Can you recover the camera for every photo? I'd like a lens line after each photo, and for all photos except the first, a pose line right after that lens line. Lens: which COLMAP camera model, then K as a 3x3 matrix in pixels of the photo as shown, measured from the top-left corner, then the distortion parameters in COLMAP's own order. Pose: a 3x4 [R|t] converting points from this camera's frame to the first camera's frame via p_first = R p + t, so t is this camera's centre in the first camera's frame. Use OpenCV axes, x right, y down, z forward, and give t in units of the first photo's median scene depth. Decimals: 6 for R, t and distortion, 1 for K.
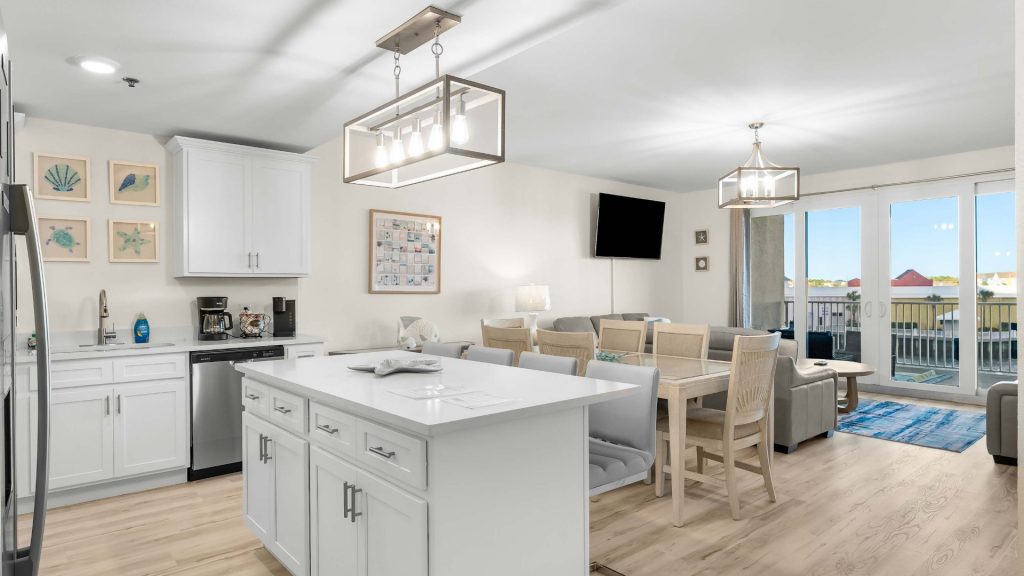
lens RADIAL K [[579.0, 0, 508.2], [0, 579.0, 289.6], [0, 0, 1]] dist [-0.005082, 0.001333]
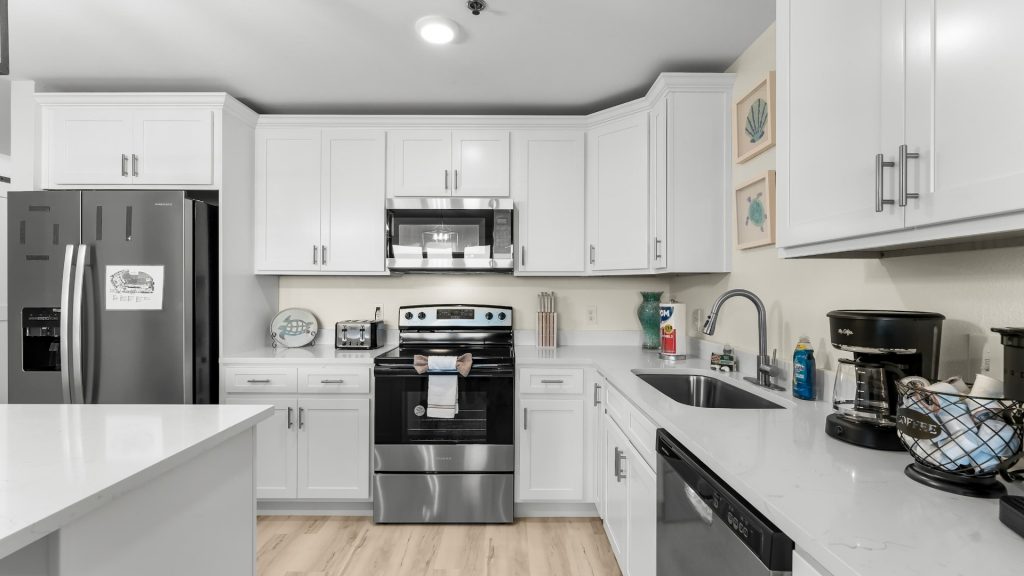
lens RADIAL K [[452.2, 0, 511.8], [0, 452.2, 286.7], [0, 0, 1]] dist [-0.003620, -0.000308]
pose [[-0.648186, -0.001356, -0.761481, -0.132909], [0.000622, 0.999997, -0.002310, -0.001304], [0.761482, -0.001971, -0.648183, 0.766105]]
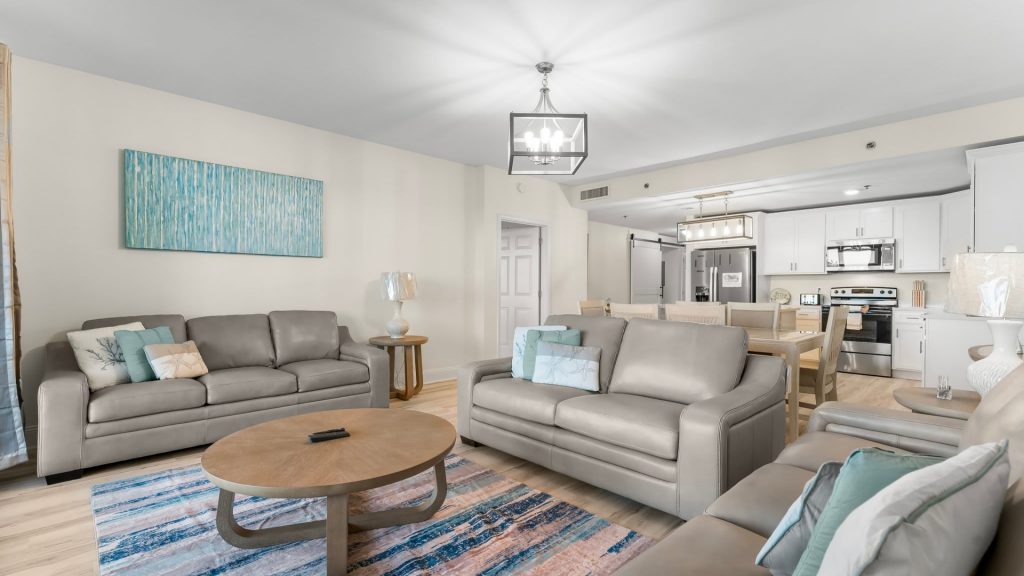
lens RADIAL K [[452.2, 0, 505.6], [0, 452.2, 288.6], [0, 0, 1]] dist [-0.003620, -0.000308]
pose [[-0.998793, 0.002854, -0.049027, 0.467045], [0.002734, 0.999993, 0.002519, 0.017356], [0.049034, 0.002382, -0.998794, 1.472208]]
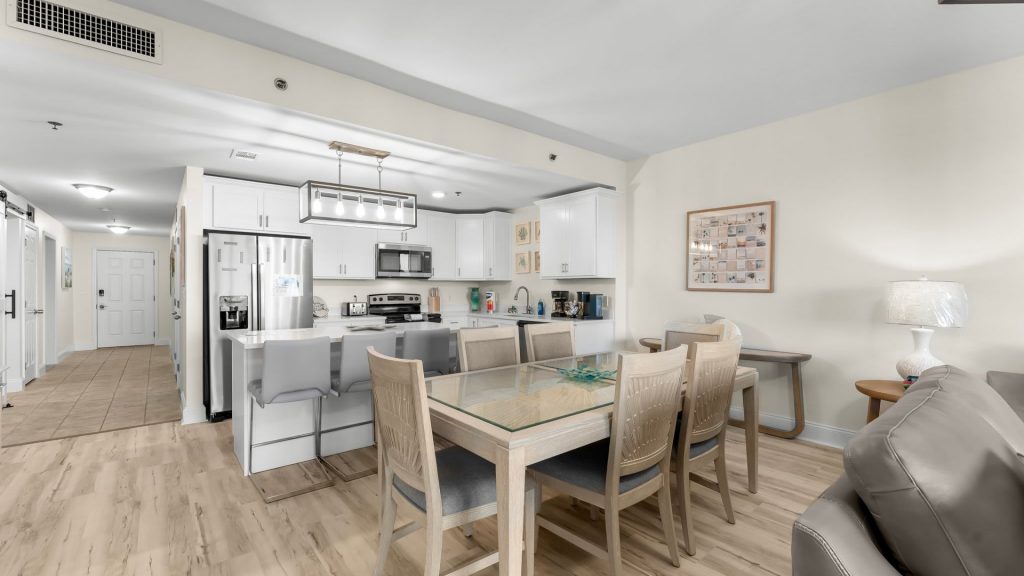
lens RADIAL K [[428.1, 0, 512.3], [0, 428.1, 288.6], [0, 0, 1]] dist [-0.008840, 0.000218]
pose [[-0.013511, 0.008149, -0.999876, 0.547281], [-0.001889, 0.999965, 0.008175, -0.002996], [0.999907, 0.001999, -0.013495, 0.670520]]
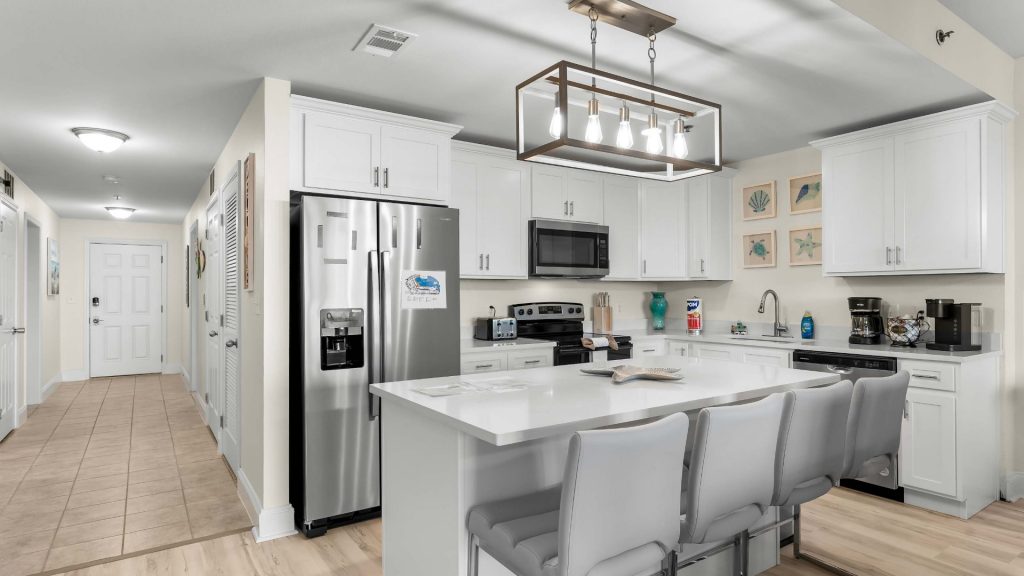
lens RADIAL K [[544.4, 0, 509.2], [0, 544.4, 288.7], [0, 0, 1]] dist [-0.004155, -0.001776]
pose [[-0.114277, -0.000519, -0.993449, 0.323343], [0.003064, 0.999995, -0.000875, -0.001877], [0.993444, -0.003143, -0.114275, 0.404553]]
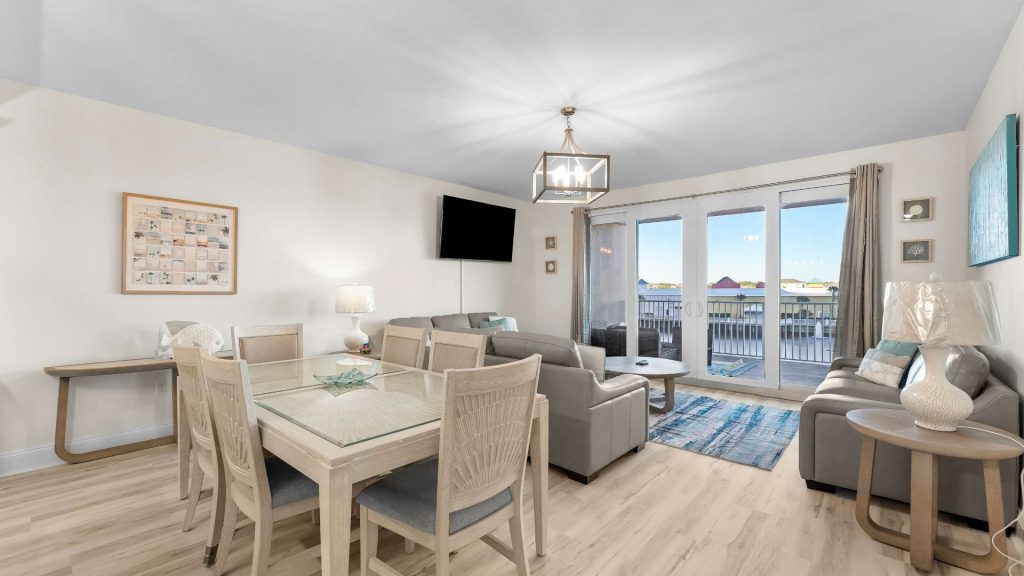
lens RADIAL K [[428.1, 0, 508.1], [0, 428.1, 294.7], [0, 0, 1]] dist [-0.008840, 0.000218]
pose [[0.990686, 0.001493, 0.136161, 0.221949], [-0.003047, 0.999933, 0.011202, -0.000496], [-0.136135, -0.011513, 0.990623, 0.311319]]
